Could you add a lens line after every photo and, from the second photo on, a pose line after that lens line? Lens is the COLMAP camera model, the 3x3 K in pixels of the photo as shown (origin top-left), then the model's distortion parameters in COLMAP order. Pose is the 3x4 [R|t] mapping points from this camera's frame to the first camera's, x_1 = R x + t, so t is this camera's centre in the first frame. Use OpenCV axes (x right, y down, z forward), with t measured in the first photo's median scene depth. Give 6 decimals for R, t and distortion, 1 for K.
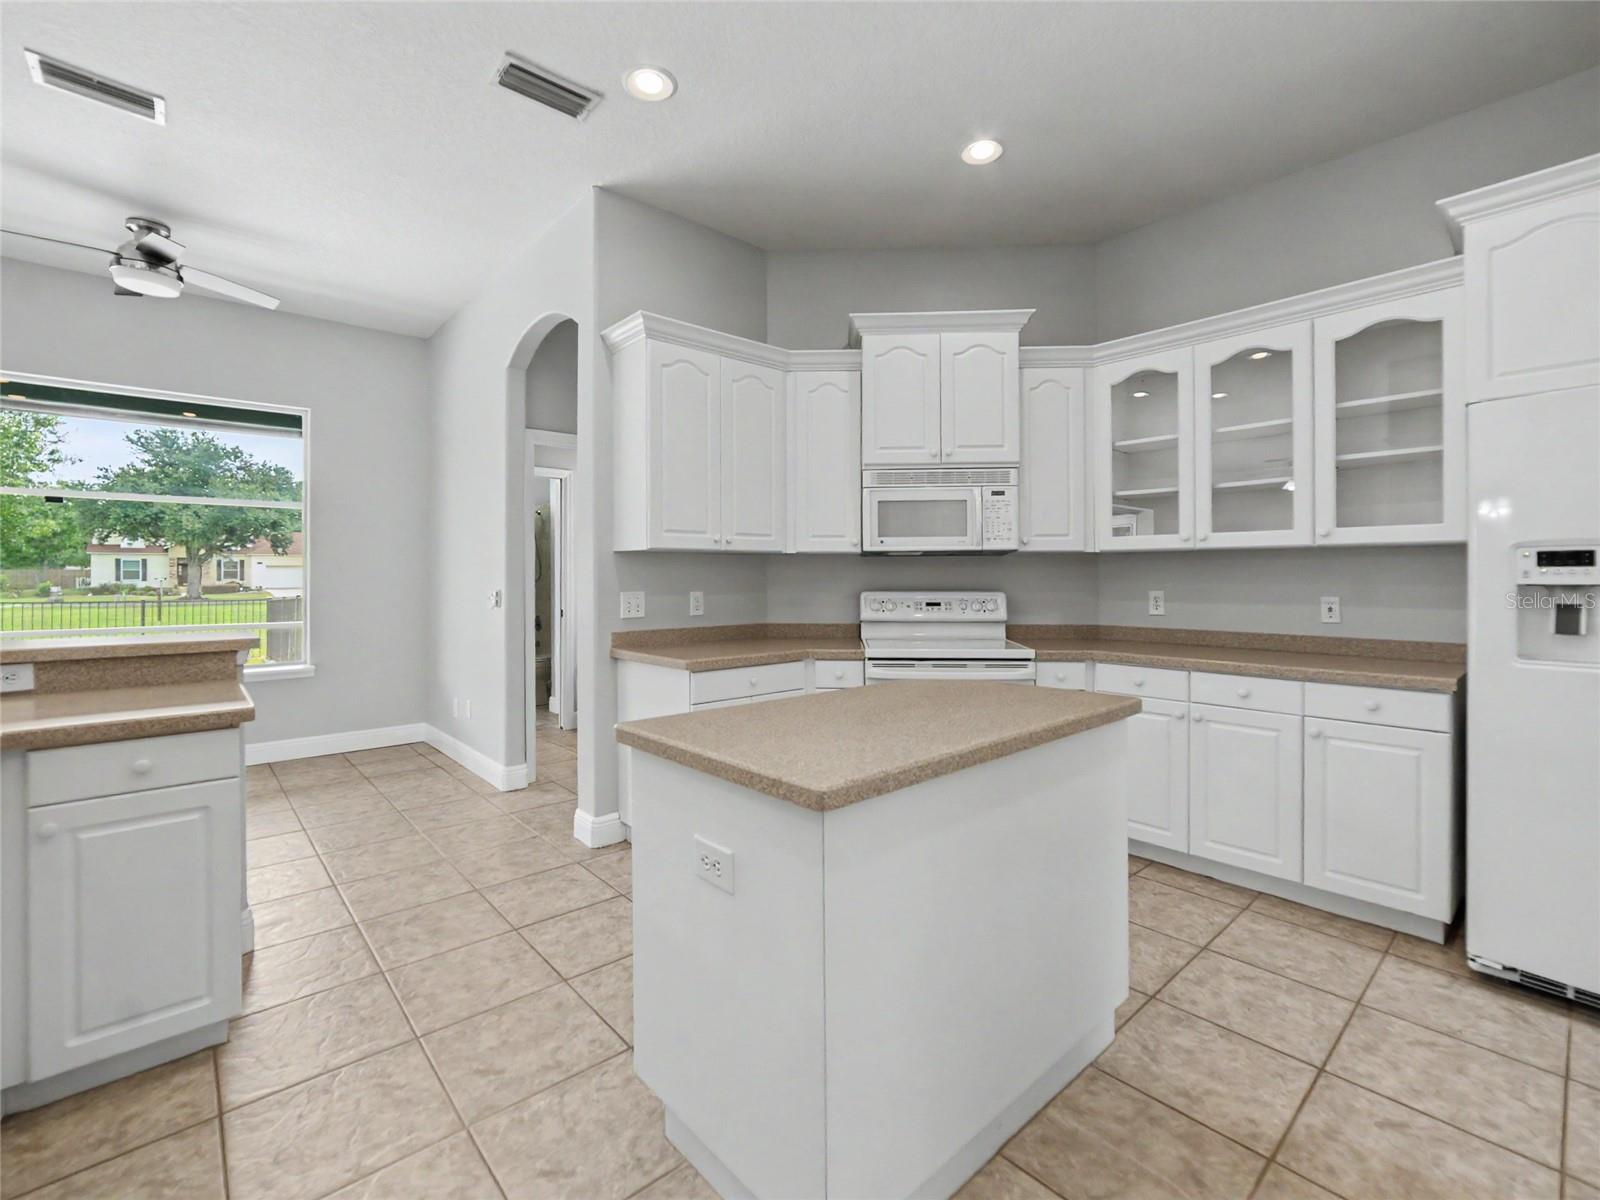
lens RADIAL K [[712.1, 0, 801.2], [0, 712.1, 586.9], [0, 0, 1]] dist [-0.015095, 0.000069]
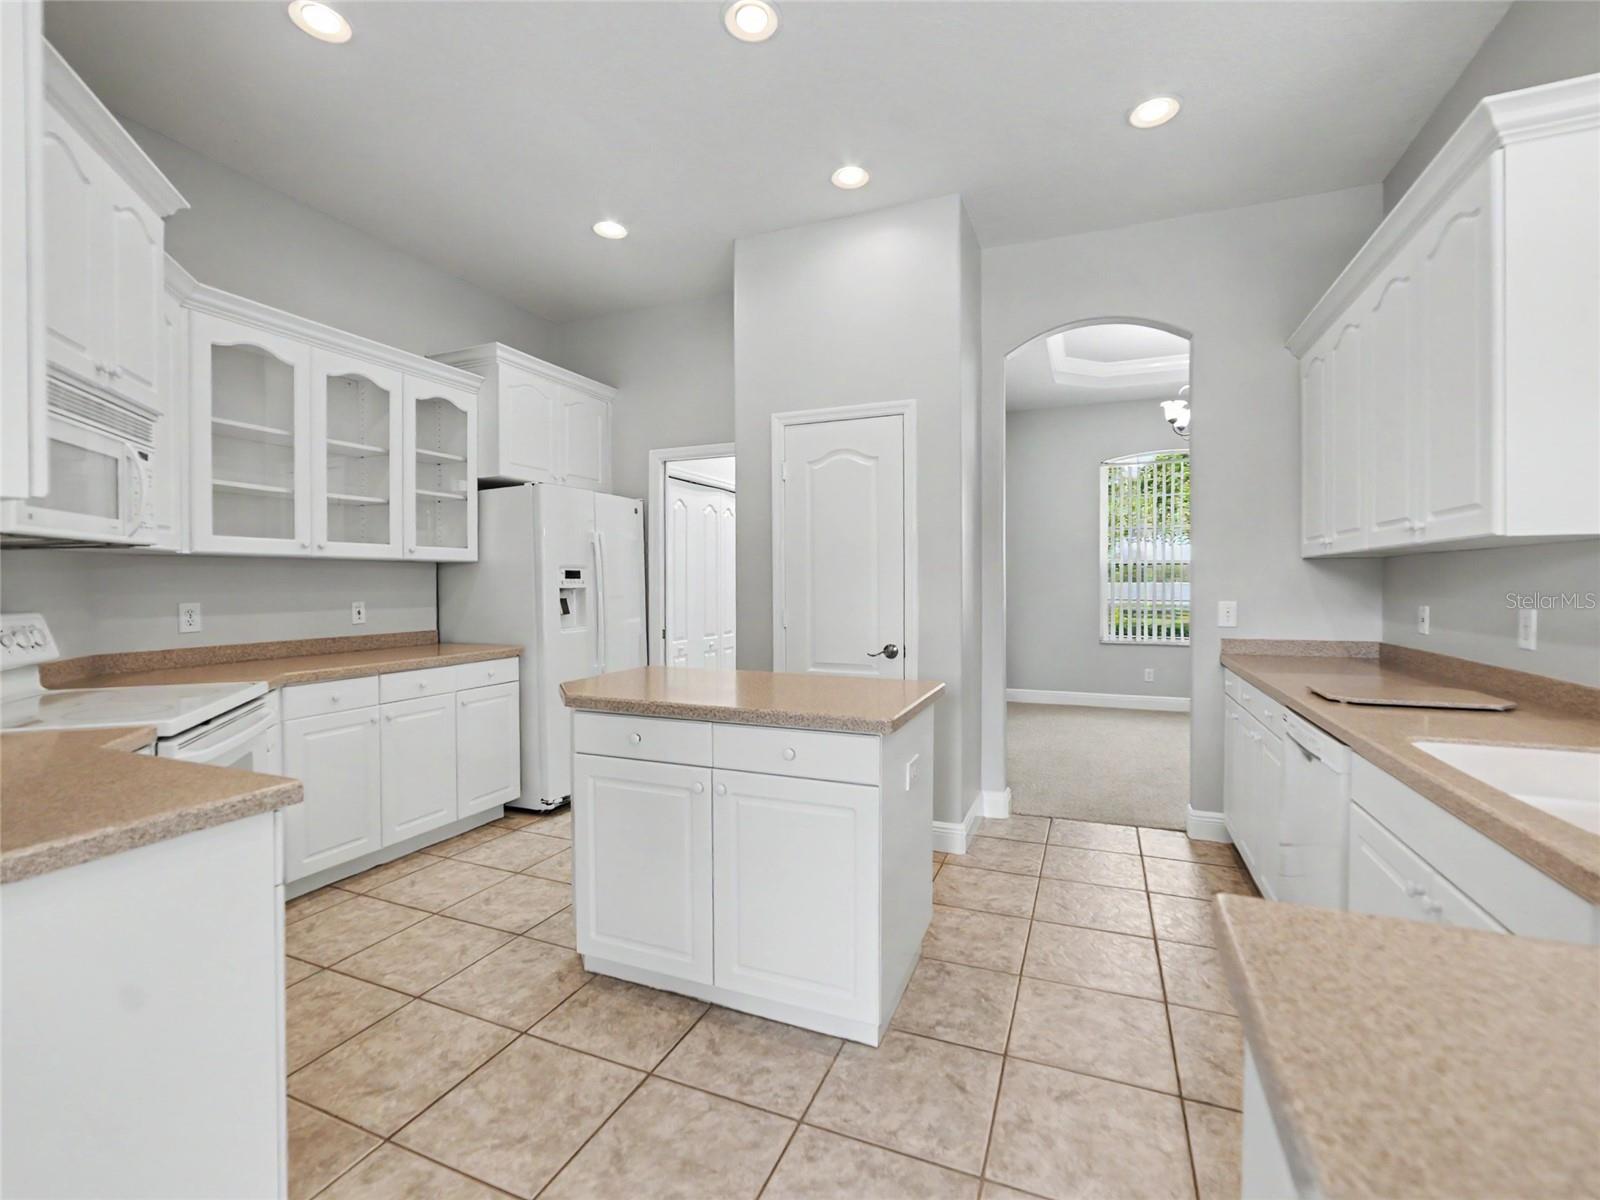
lens RADIAL K [[712.1, 0, 801.2], [0, 712.1, 586.9], [0, 0, 1]] dist [-0.015095, 0.000069]
pose [[-0.432650, -0.008411, 0.901523, -0.688453], [0.013975, 0.999774, 0.016035, -0.020601], [-0.901454, 0.019537, -0.432435, 0.913367]]
